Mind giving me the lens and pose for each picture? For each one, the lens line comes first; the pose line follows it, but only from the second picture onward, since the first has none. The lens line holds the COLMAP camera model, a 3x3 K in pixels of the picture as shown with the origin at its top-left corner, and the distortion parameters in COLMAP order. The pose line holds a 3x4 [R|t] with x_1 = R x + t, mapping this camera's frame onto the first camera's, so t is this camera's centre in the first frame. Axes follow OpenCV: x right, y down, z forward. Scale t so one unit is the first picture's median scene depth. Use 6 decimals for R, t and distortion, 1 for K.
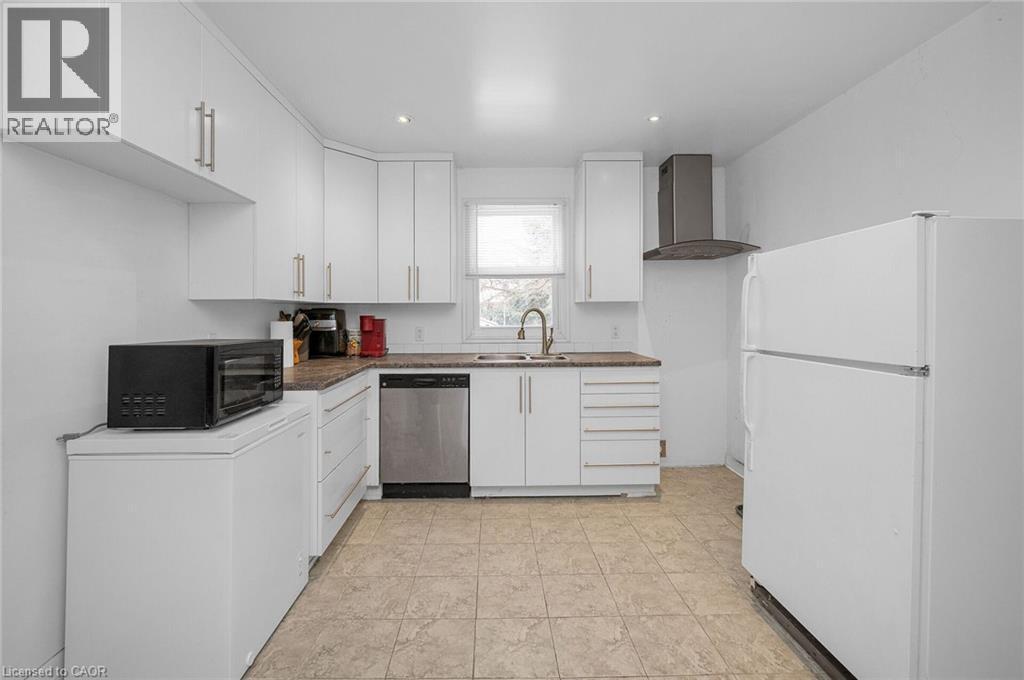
lens RADIAL K [[451.3, 0, 509.0], [0, 451.3, 310.5], [0, 0, 1]] dist [-0.001029, -0.000072]
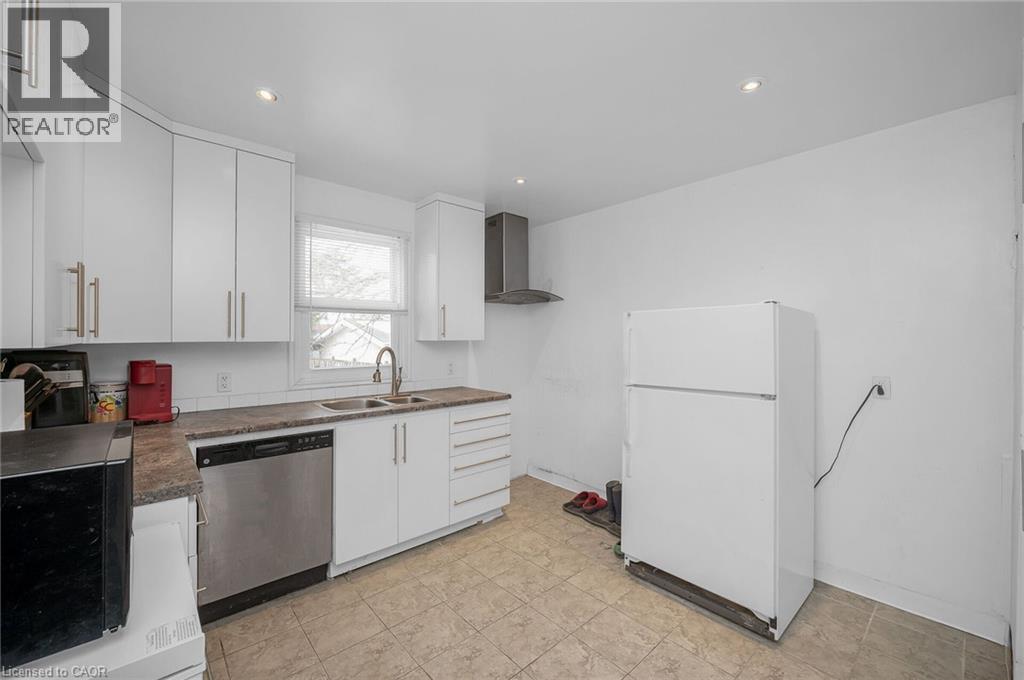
lens RADIAL K [[414.0, 0, 530.0], [0, 414.0, 334.7], [0, 0, 1]] dist [-0.001178, -0.000200]
pose [[0.750279, 0.012884, 0.660996, -0.319306], [-0.010182, 0.999917, -0.007934, -0.030167], [-0.661043, -0.000778, 0.750348, 0.192456]]
